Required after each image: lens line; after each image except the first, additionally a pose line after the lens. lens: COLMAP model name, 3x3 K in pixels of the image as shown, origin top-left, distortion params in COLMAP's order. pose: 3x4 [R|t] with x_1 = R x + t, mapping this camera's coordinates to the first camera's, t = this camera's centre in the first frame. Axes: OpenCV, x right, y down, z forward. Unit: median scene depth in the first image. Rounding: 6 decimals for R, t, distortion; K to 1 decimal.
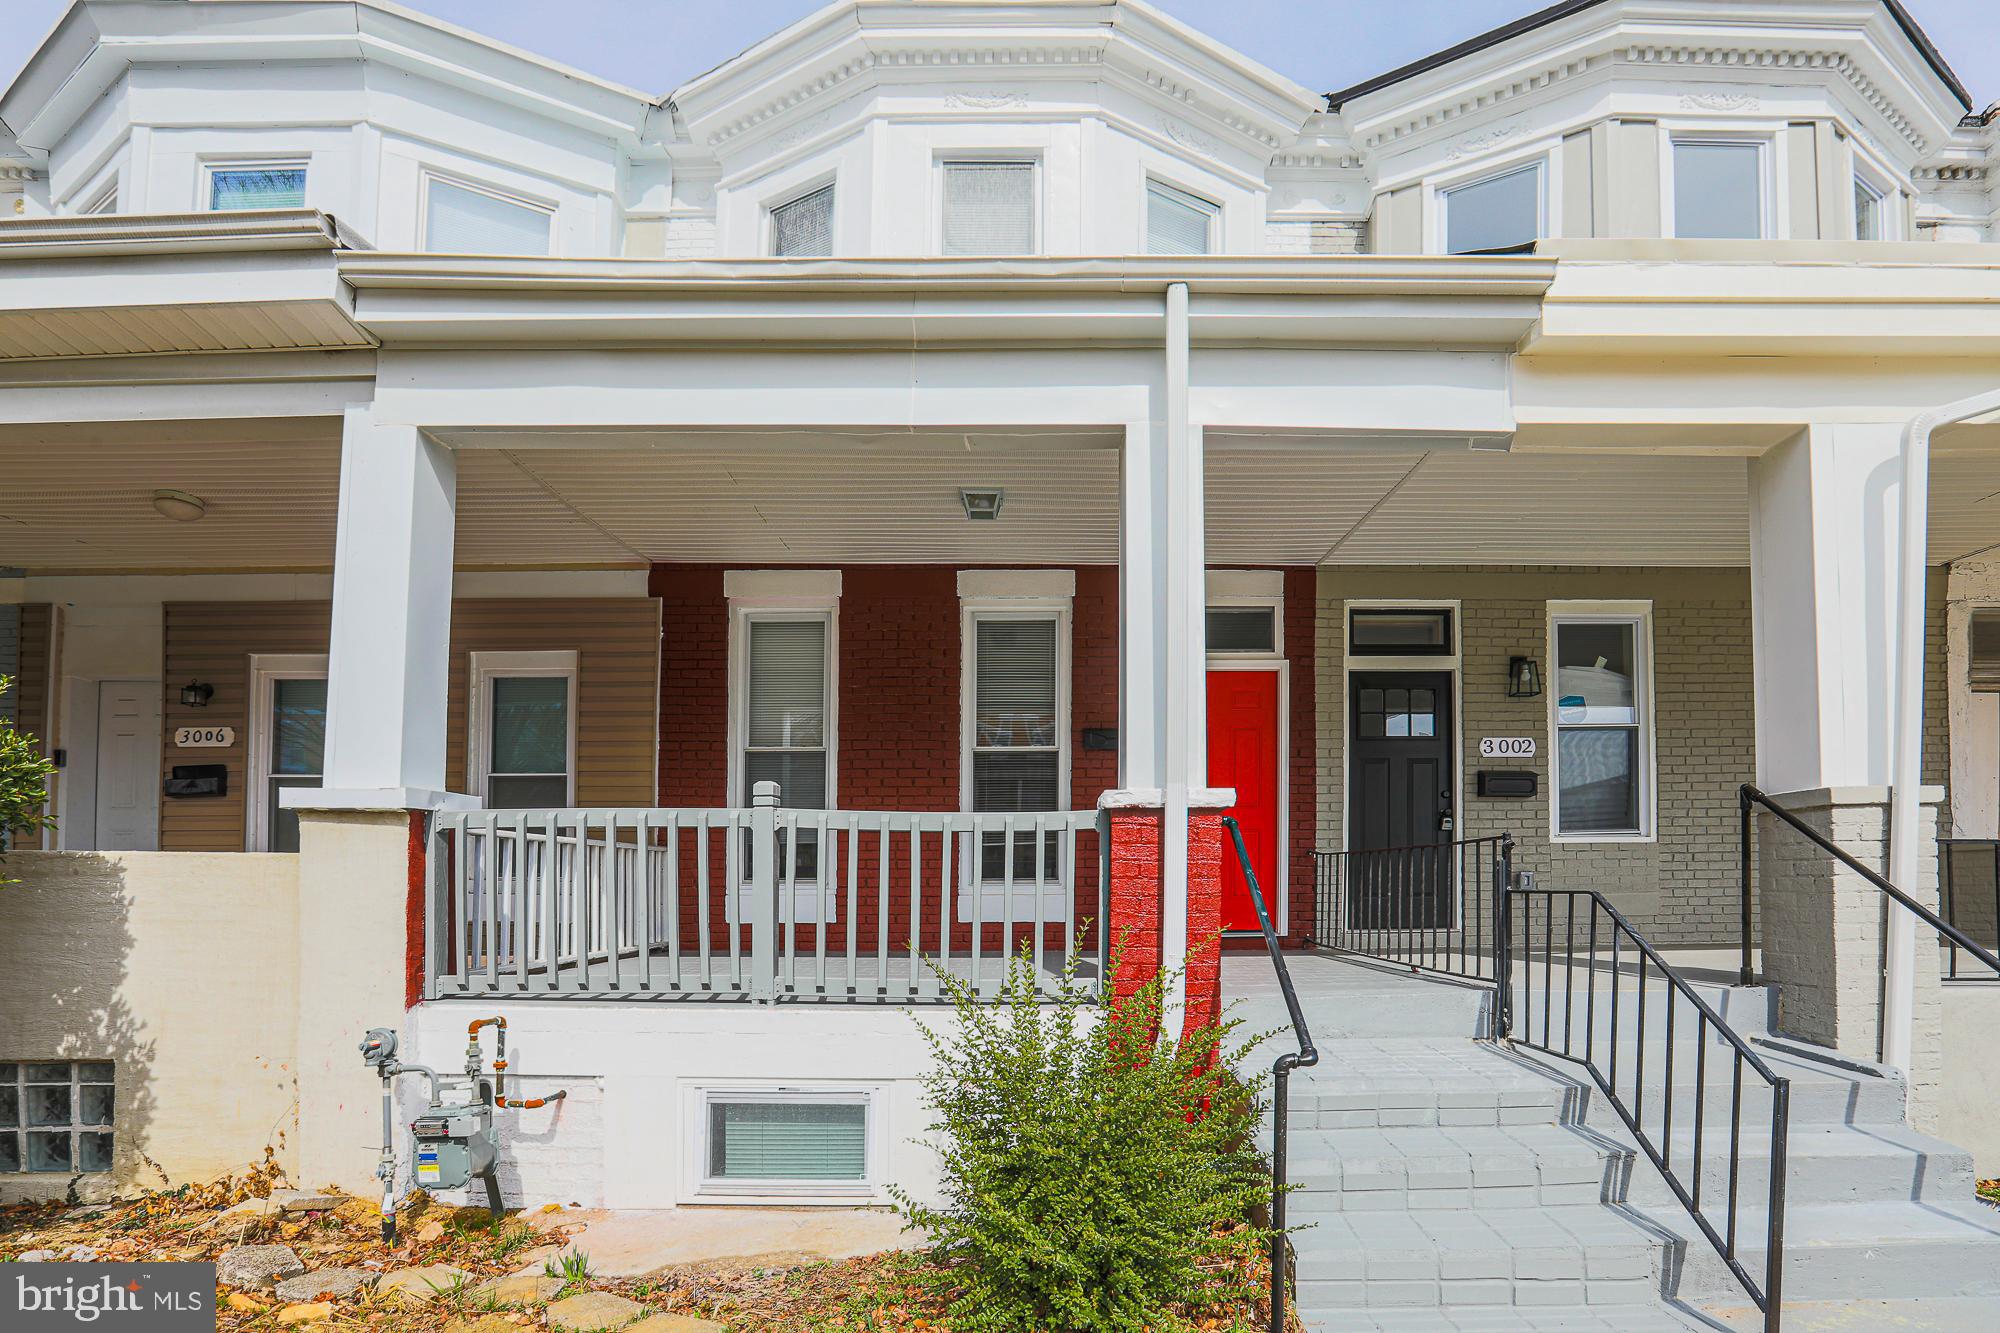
lens RADIAL K [[1001.8, 0, 1034.7], [0, 1001.8, 879.7], [0, 0, 1]] dist [-0.023439, 0.002292]
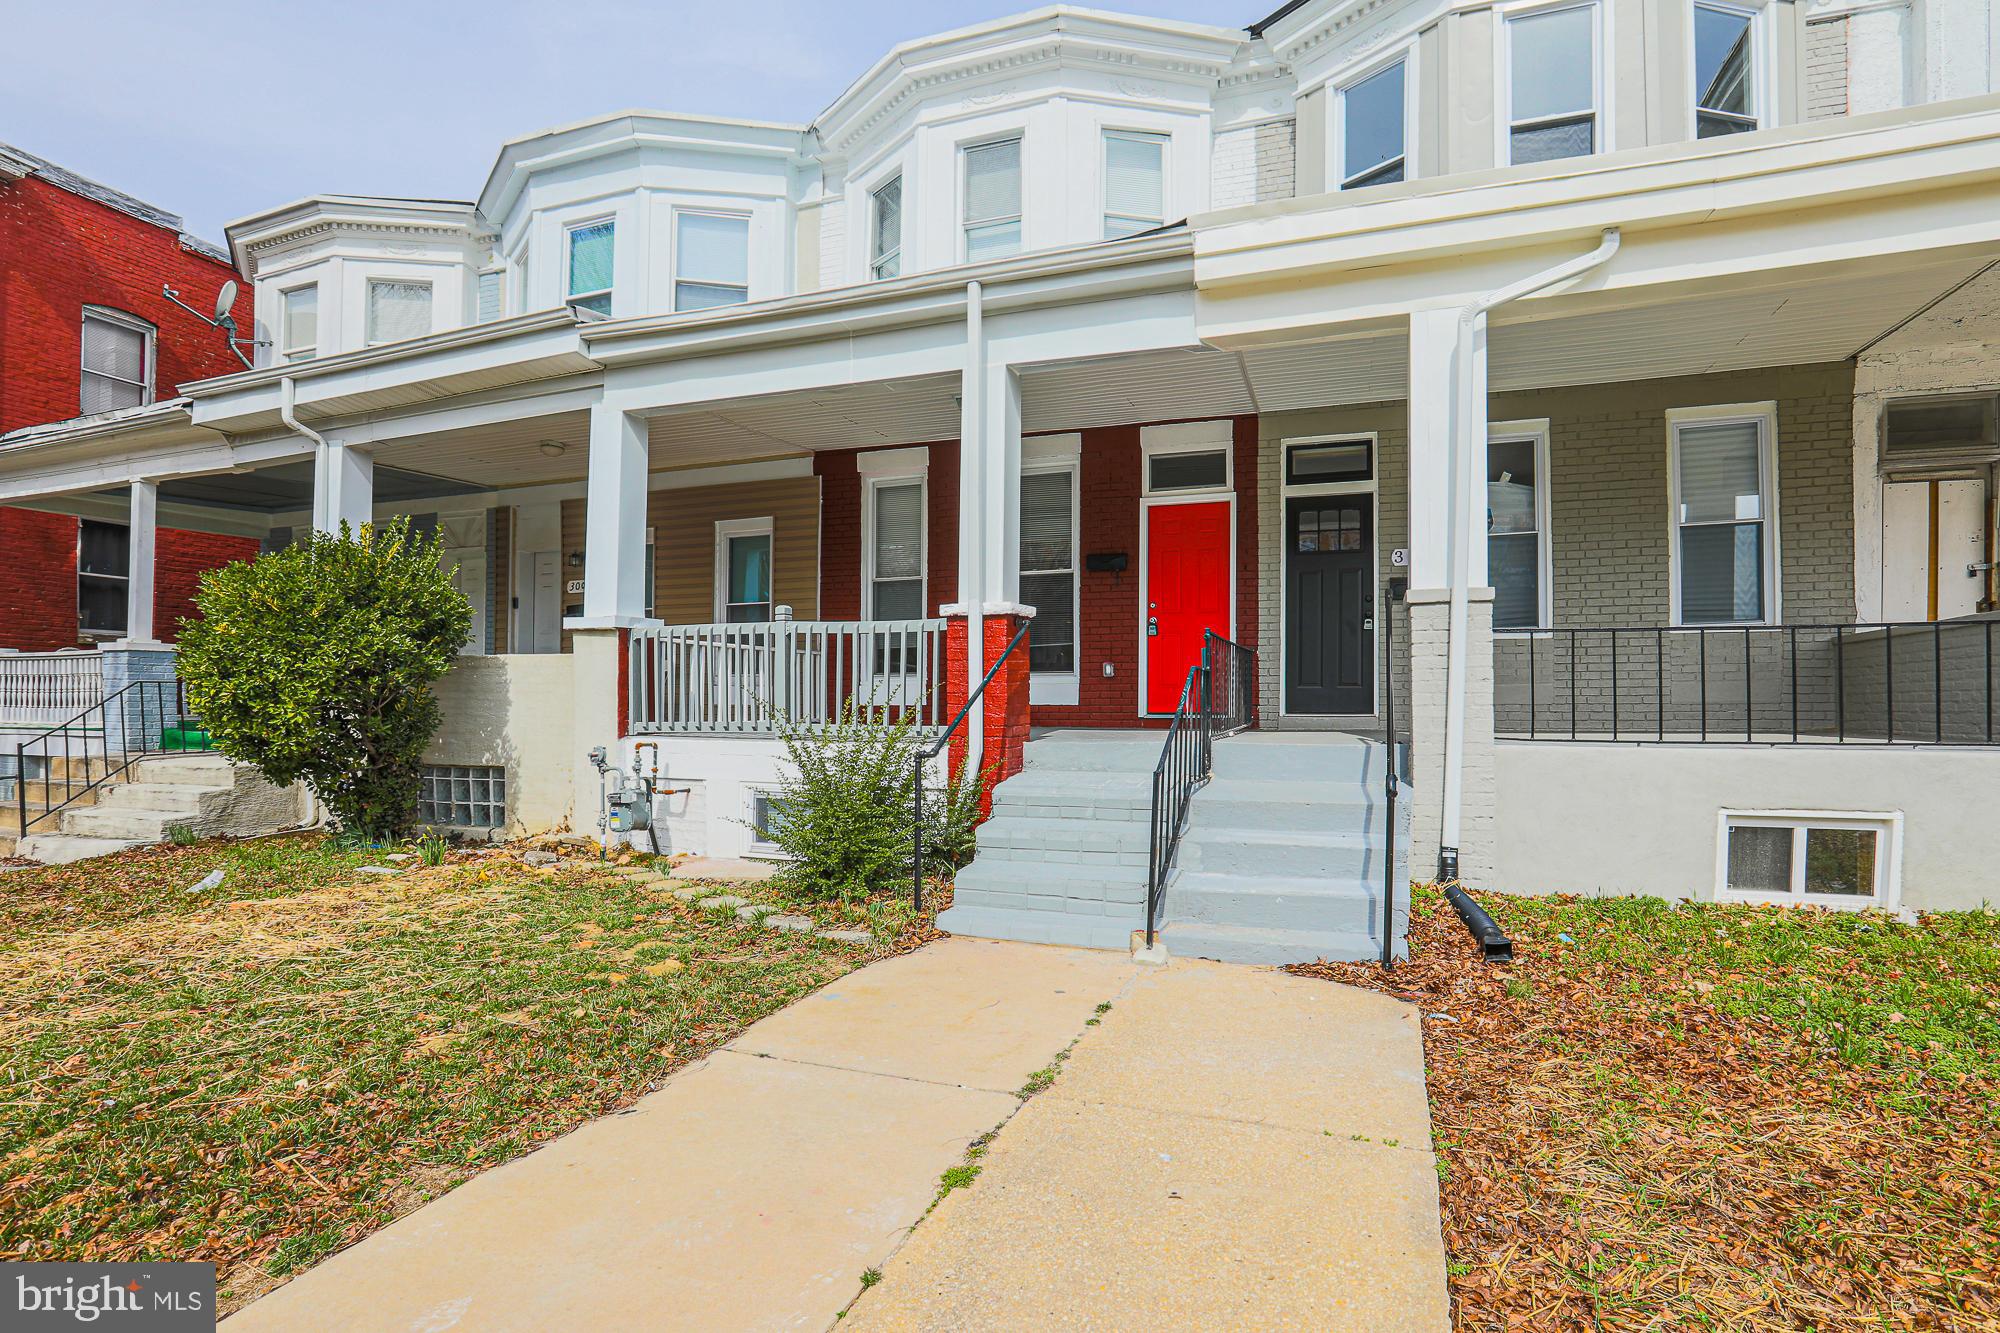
lens RADIAL K [[1221.2, 0, 1128.0], [0, 1221.2, 775.1], [0, 0, 1]] dist [-0.076302, 0.044919]
pose [[0.918551, 0.028771, -0.394254, 0.794197], [-0.008250, 0.998526, 0.053647, 0.051685], [0.395216, -0.046025, 0.917434, -0.472245]]
